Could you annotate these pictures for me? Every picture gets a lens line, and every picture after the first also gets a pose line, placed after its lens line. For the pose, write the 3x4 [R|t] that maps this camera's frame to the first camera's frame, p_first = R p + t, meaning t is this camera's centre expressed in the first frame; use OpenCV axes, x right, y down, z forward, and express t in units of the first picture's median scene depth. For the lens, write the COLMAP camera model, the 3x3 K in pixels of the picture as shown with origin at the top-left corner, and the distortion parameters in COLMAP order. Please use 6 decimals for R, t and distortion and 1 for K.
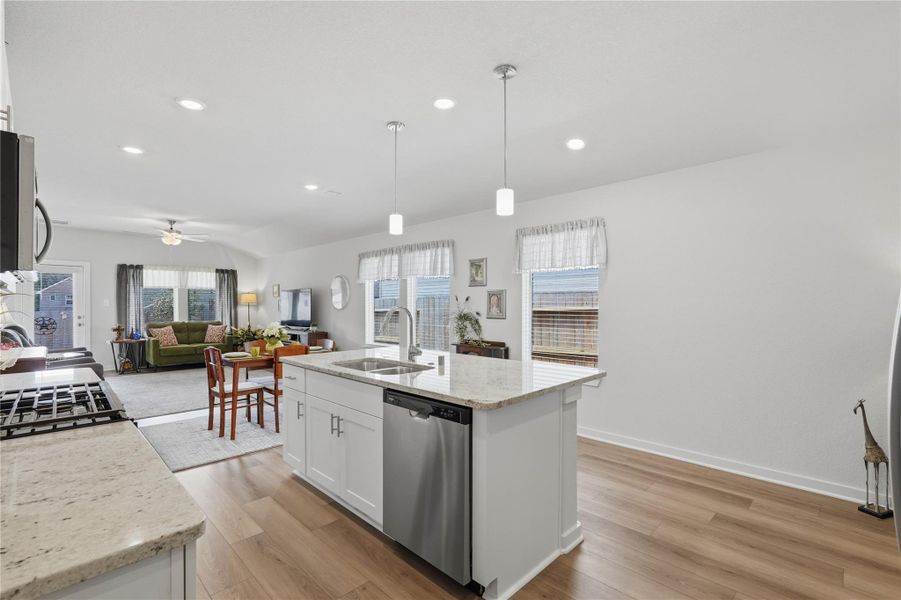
lens RADIAL K [[407.0, 0, 452.5], [0, 407.0, 306.3], [0, 0, 1]] dist [-0.007252, 0.001411]
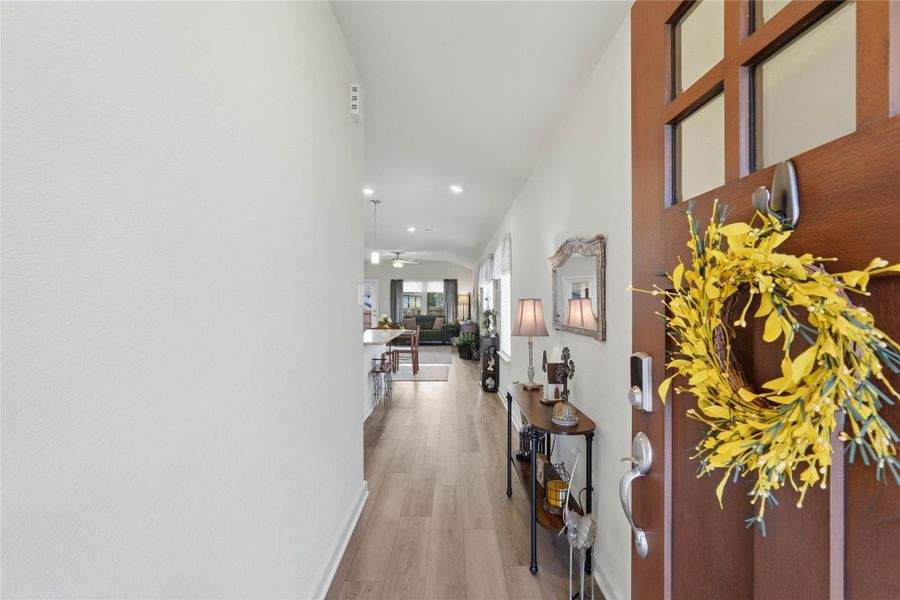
lens RADIAL K [[406.5, 0, 451.5], [0, 406.5, 302.1], [0, 0, 1]] dist [-0.007252, 0.001411]
pose [[0.702371, -0.000416, -0.711811, 0.489996], [-0.006781, 0.999951, -0.007276, 0.000153], [0.711779, 0.009937, 0.702333, 0.000671]]
